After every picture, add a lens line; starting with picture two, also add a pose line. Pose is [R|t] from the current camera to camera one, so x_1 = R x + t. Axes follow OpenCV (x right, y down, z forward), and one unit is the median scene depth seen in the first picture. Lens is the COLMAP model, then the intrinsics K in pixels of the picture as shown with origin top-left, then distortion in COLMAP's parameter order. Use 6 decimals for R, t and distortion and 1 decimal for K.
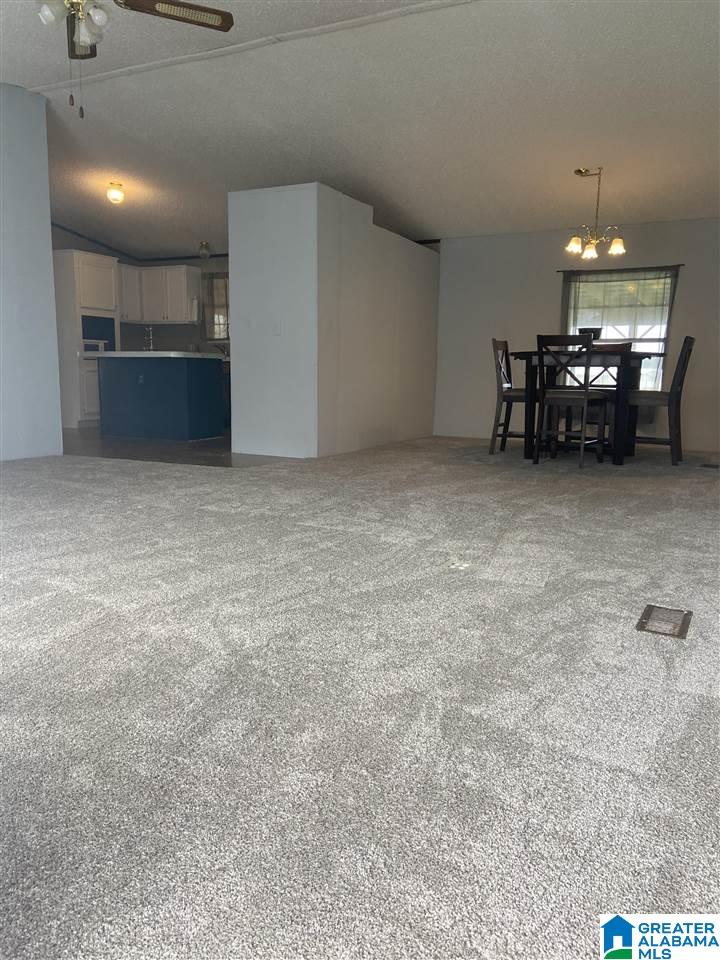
lens RADIAL K [[728.2, 0, 359.0], [0, 728.2, 479.2], [0, 0, 1]] dist [0.072366, -0.008808]
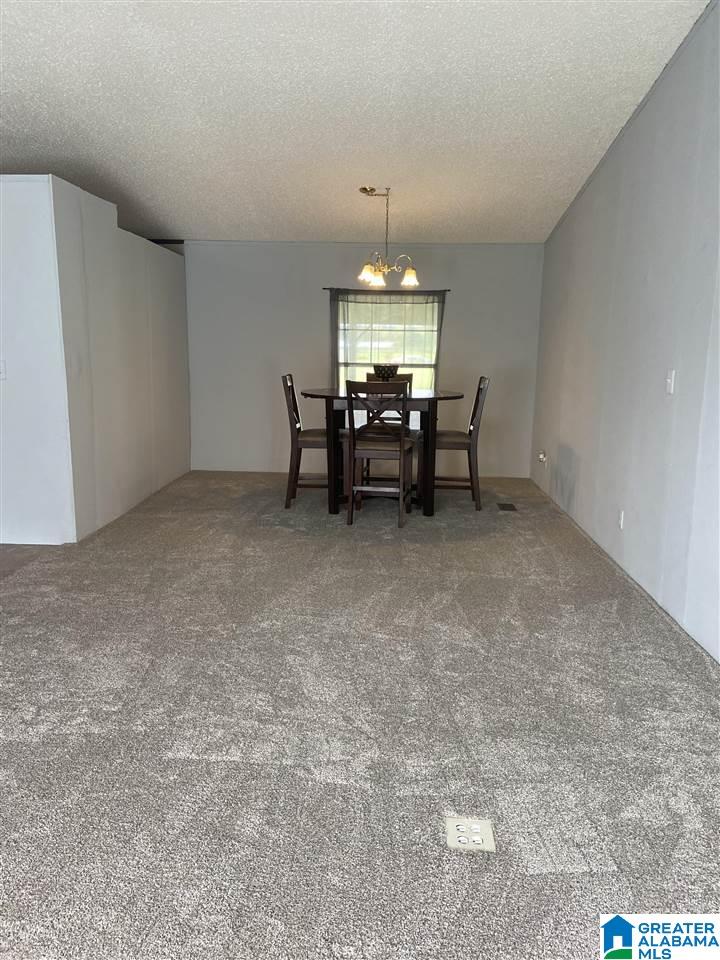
lens RADIAL K [[728.2, 0, 359.8], [0, 728.2, 481.6], [0, 0, 1]] dist [0.072366, -0.008808]
pose [[0.909620, -0.082380, 0.407192, -0.094762], [0.064312, 0.996249, 0.057888, -0.114482], [-0.410434, -0.026468, 0.911506, 0.183465]]
